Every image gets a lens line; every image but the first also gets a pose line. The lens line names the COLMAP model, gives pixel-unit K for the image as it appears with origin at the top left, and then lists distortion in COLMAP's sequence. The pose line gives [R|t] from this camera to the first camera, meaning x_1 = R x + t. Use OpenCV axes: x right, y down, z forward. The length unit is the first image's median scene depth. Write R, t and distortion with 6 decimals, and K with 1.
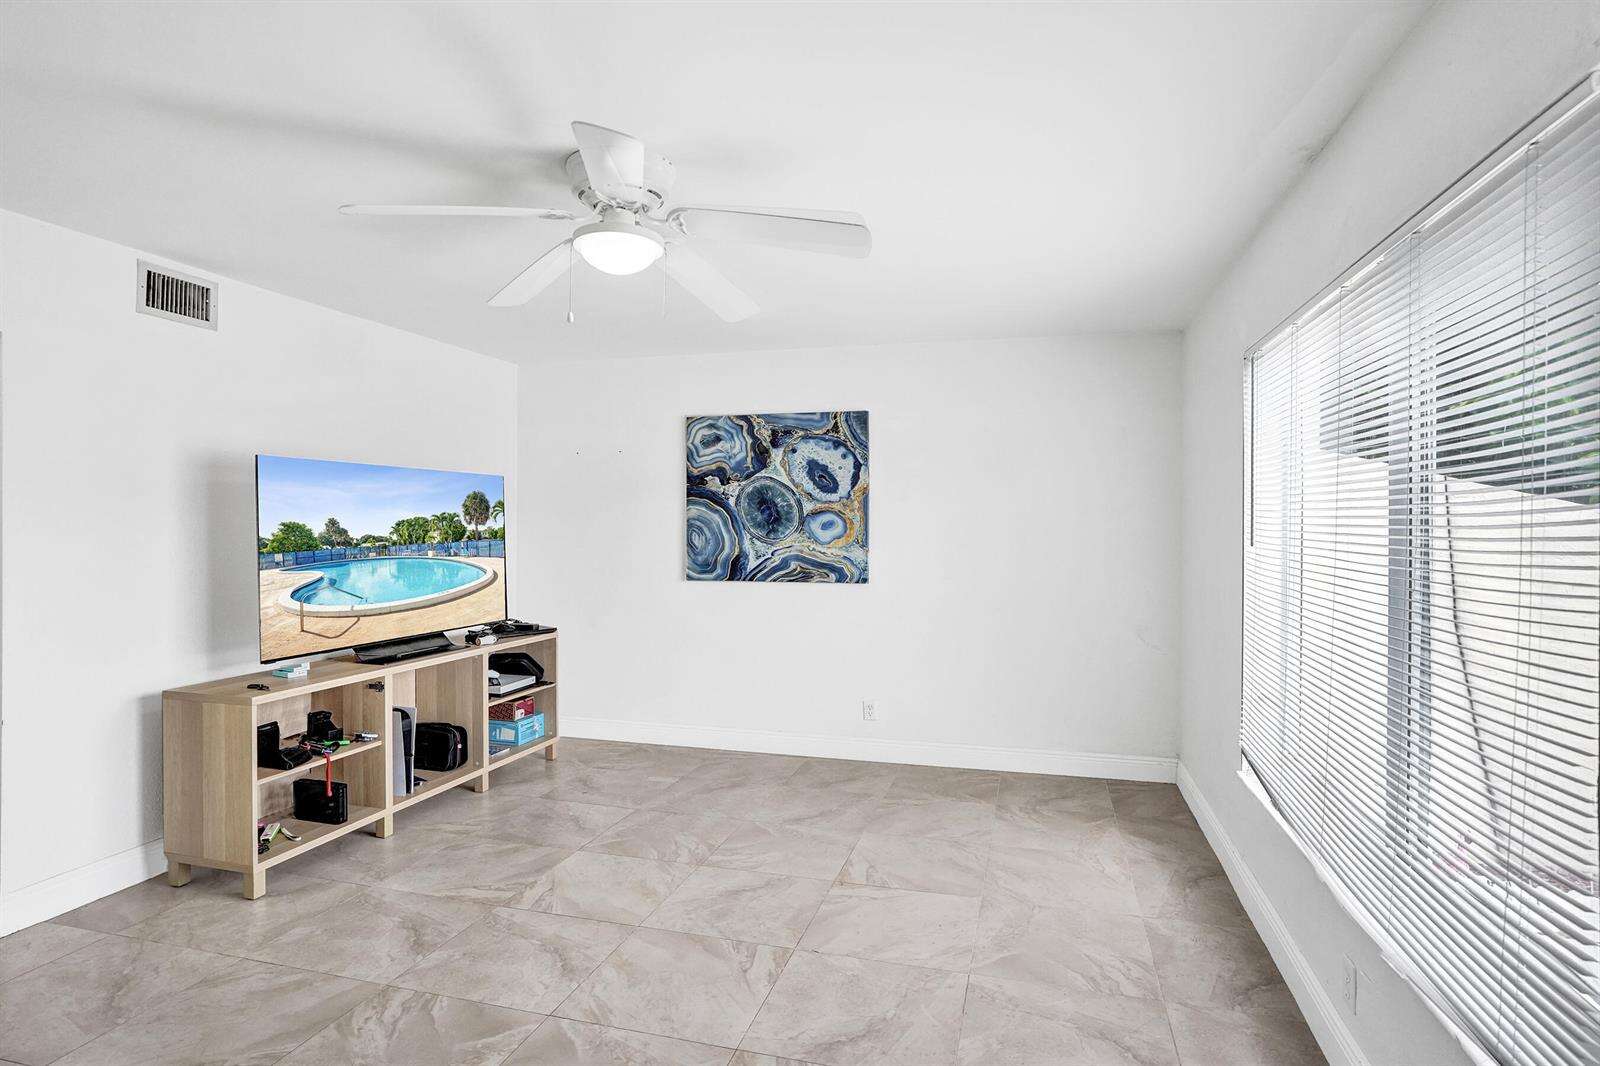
lens RADIAL K [[860.1, 0, 798.7], [0, 860.1, 524.0], [0, 0, 1]] dist [-0.057108, 0.032343]
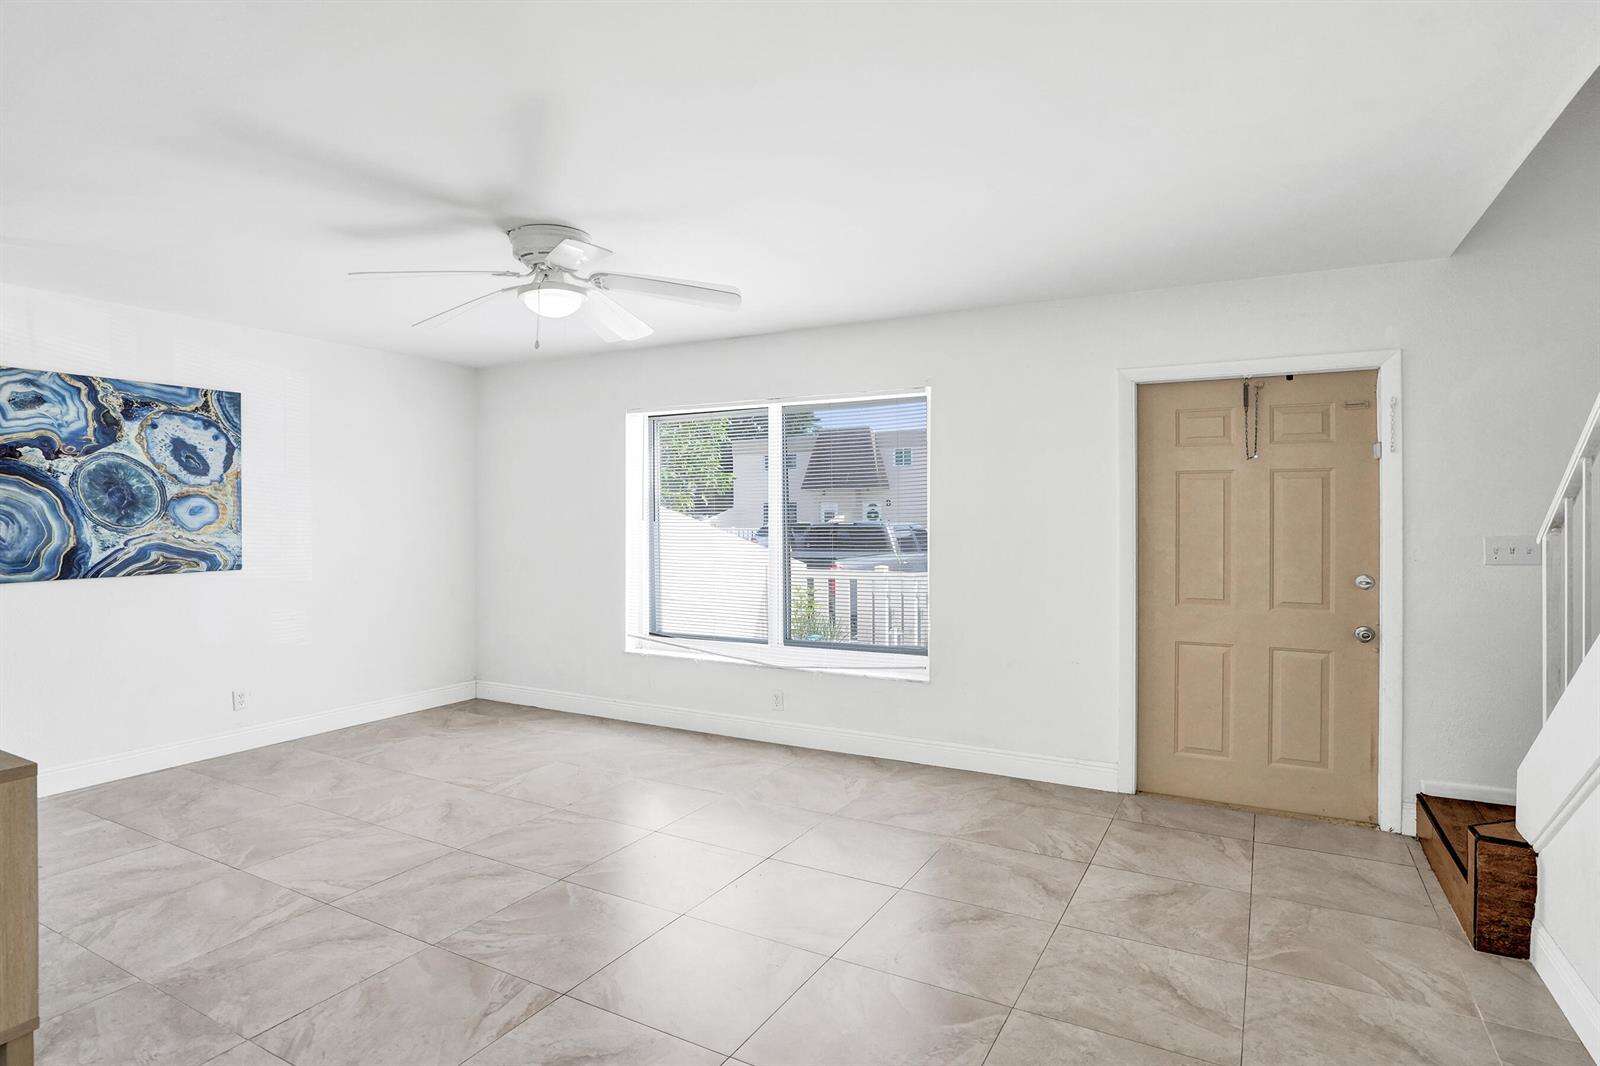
lens RADIAL K [[860.1, 0, 798.7], [0, 860.1, 524.0], [0, 0, 1]] dist [-0.057108, 0.032343]
pose [[0.232436, -0.015375, 0.972490, -0.702590], [0.002956, 0.999882, 0.015102, 0.004495], [-0.972607, -0.000635, 0.232454, 0.157016]]
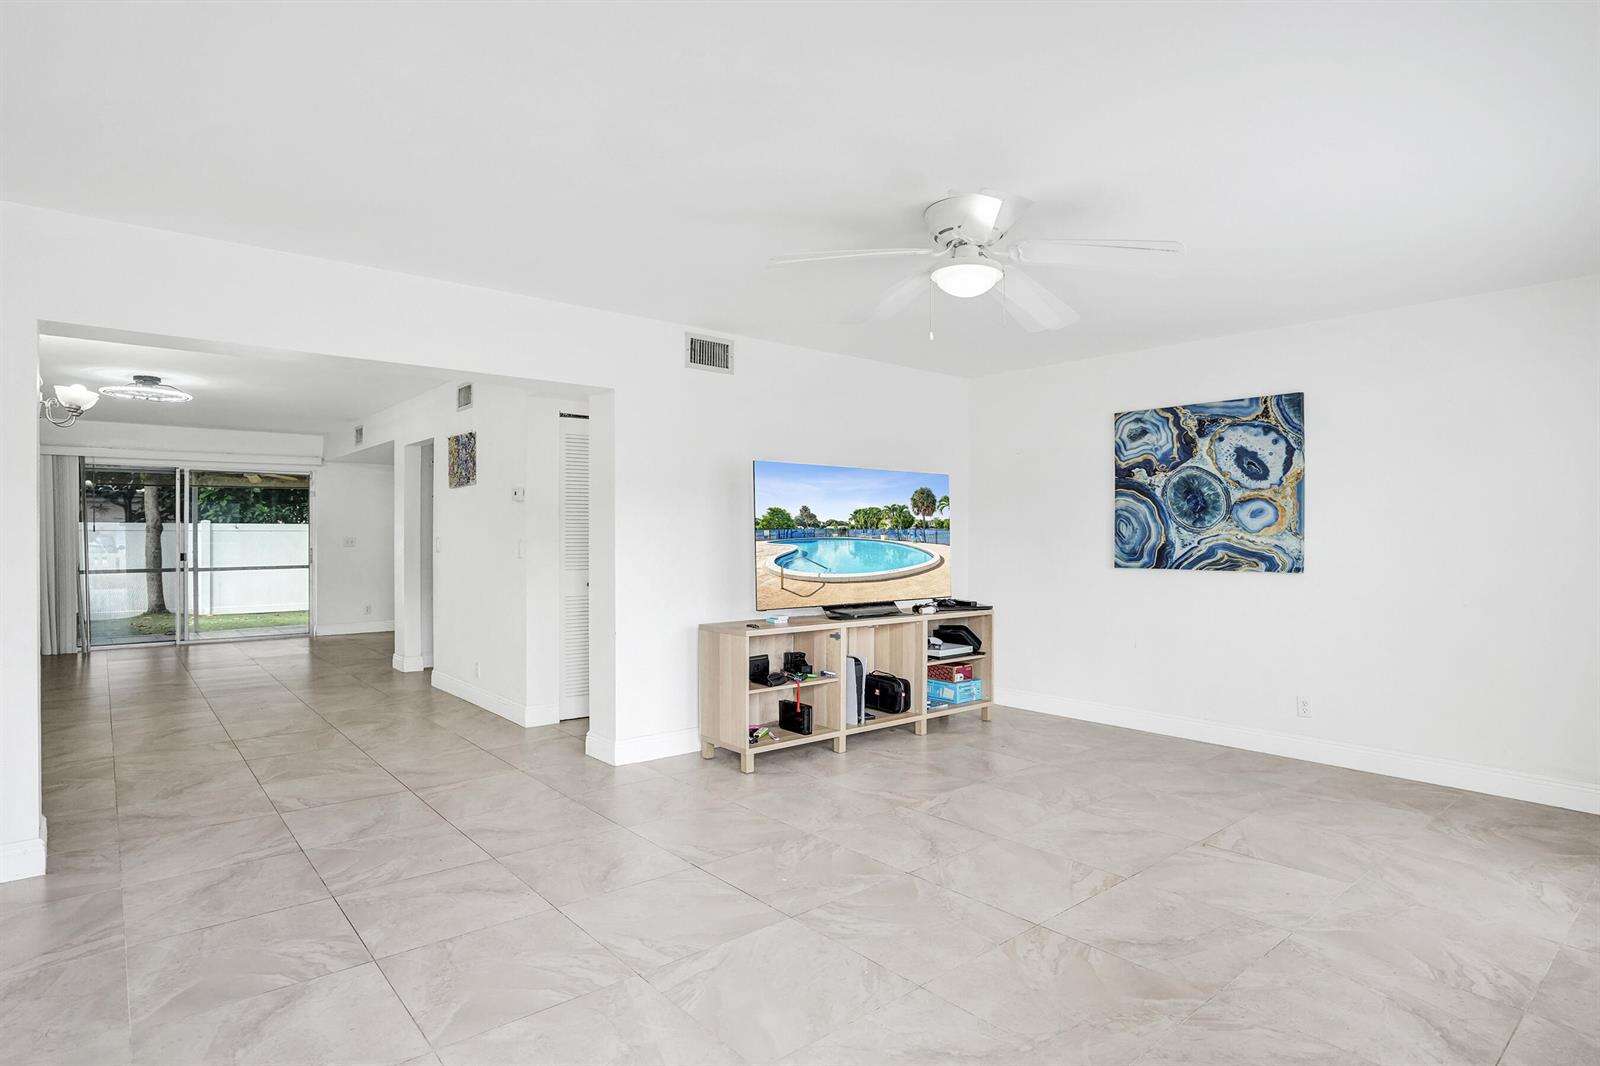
lens RADIAL K [[856.6, 0, 808.4], [0, 856.6, 539.9], [0, 0, 1]] dist [-0.049384, 0.029100]
pose [[0.831923, 0.002090, -0.554888, 0.143905], [-0.001484, 0.999998, 0.001542, 0.031255], [0.554890, -0.000459, 0.831924, -0.083609]]
